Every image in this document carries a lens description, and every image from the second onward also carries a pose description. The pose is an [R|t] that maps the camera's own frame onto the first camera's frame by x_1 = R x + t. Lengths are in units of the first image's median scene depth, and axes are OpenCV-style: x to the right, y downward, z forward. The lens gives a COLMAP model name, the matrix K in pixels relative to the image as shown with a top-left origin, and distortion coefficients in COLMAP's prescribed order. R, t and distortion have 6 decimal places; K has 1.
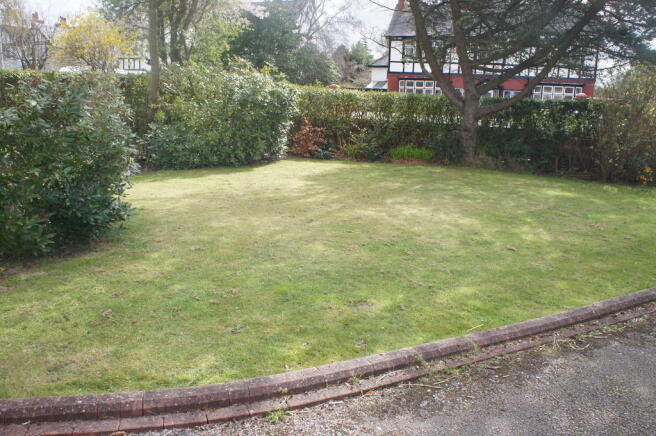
lens RADIAL K [[537.5, 0, 326.6], [0, 537.5, 213.7], [0, 0, 1]] dist [-0.167830, 0.132817]
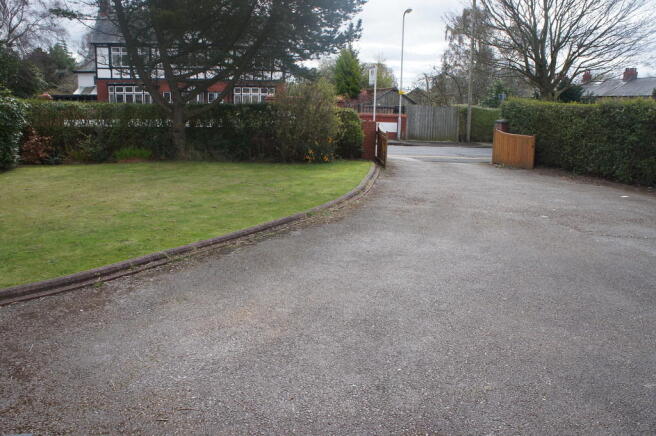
lens RADIAL K [[537.5, 0, 323.7], [0, 537.5, 219.1], [0, 0, 1]] dist [-0.167830, 0.132817]
pose [[0.866667, -0.118244, 0.484671, -0.055443], [0.113374, 0.992768, 0.039472, 0.032931], [-0.485833, 0.020740, 0.873805, -0.217576]]
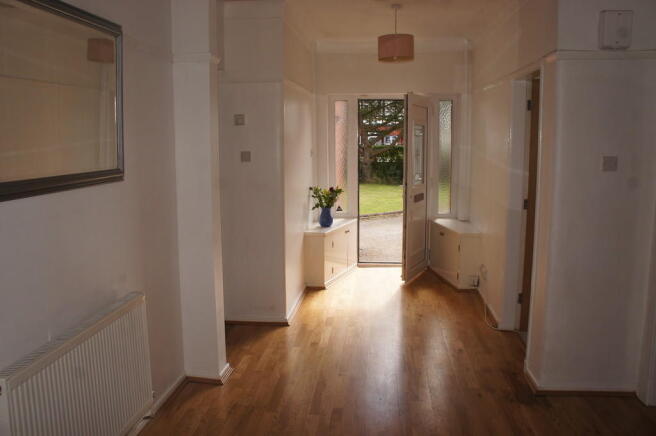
lens RADIAL K [[537.5, 0, 327.9], [0, 537.5, 215.8], [0, 0, 1]] dist [-0.167830, 0.132817]
pose [[0.977316, -0.060879, 0.202848, -0.236353], [0.076239, 0.994714, -0.068781, 0.129423], [-0.197589, 0.082686, 0.976792, -0.730292]]
